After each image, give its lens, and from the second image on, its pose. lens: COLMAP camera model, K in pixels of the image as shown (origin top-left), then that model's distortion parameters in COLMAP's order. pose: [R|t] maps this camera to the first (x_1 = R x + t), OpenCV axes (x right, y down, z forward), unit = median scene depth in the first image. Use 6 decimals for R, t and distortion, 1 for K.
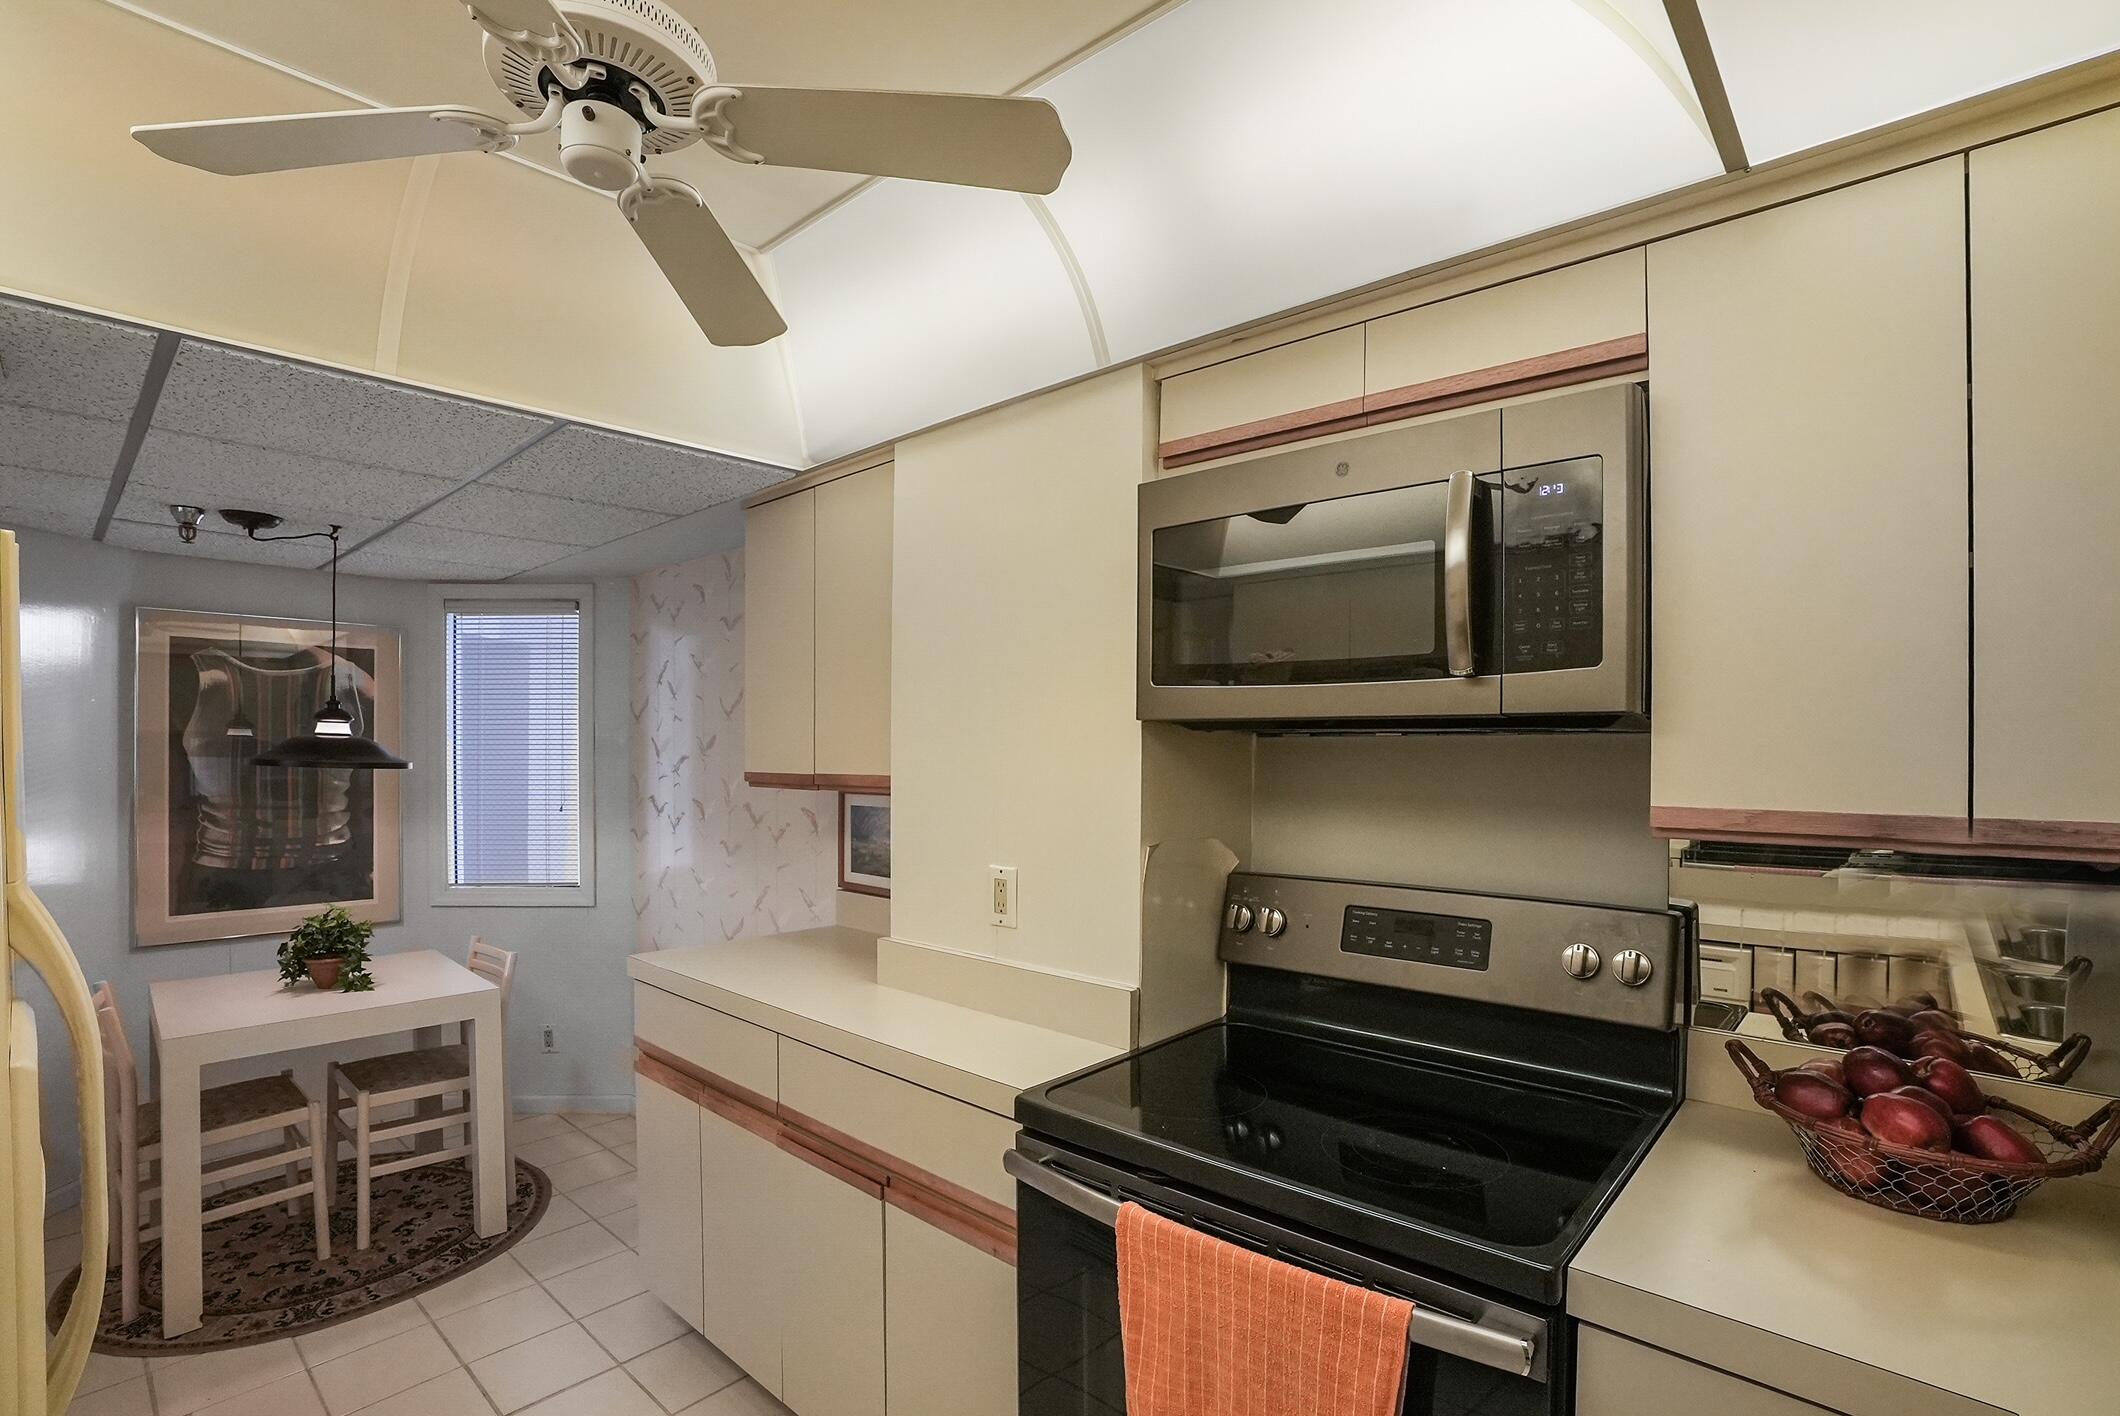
lens RADIAL K [[985.5, 0, 1006.8], [0, 985.5, 740.6], [0, 0, 1]] dist [-0.031597, 0.002669]
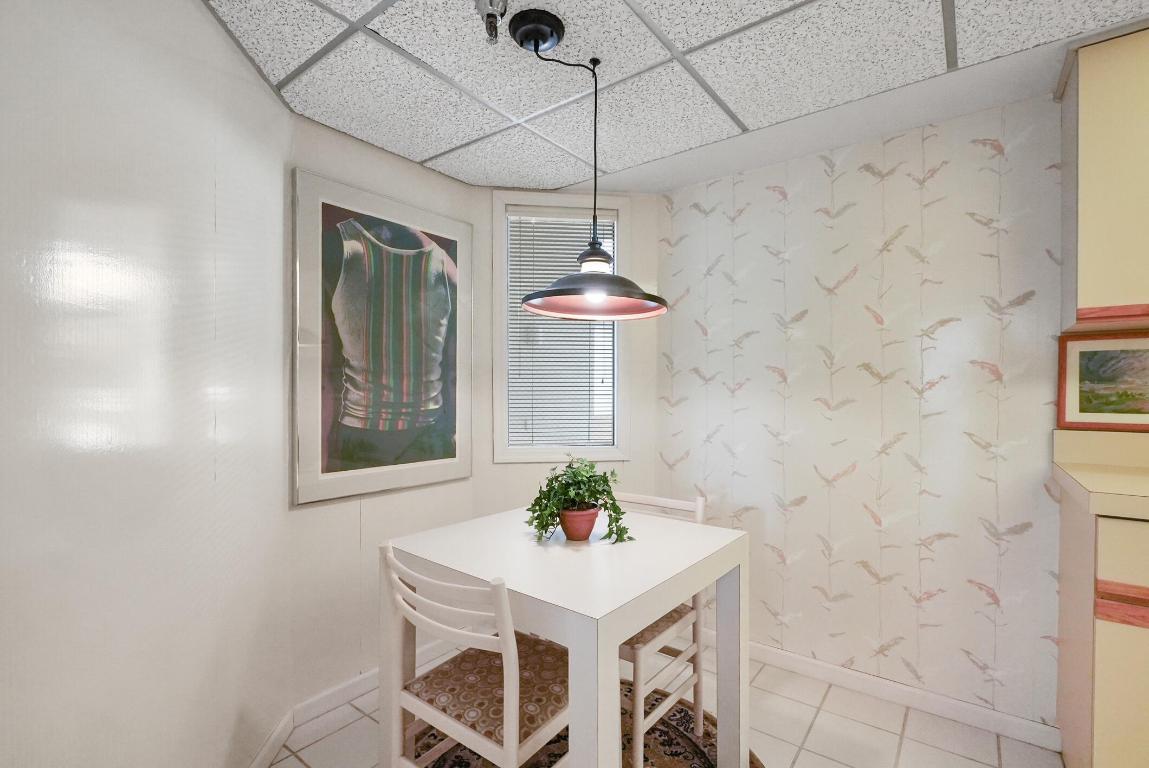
lens RADIAL K [[534.1, 0, 568.6], [0, 534.1, 388.5], [0, 0, 1]] dist [-0.031597, 0.002669]
pose [[0.994088, -0.000856, 0.108570, -0.645581], [-0.000155, 0.999957, 0.009306, 0.082522], [-0.108573, -0.009268, 0.994045, 0.392465]]
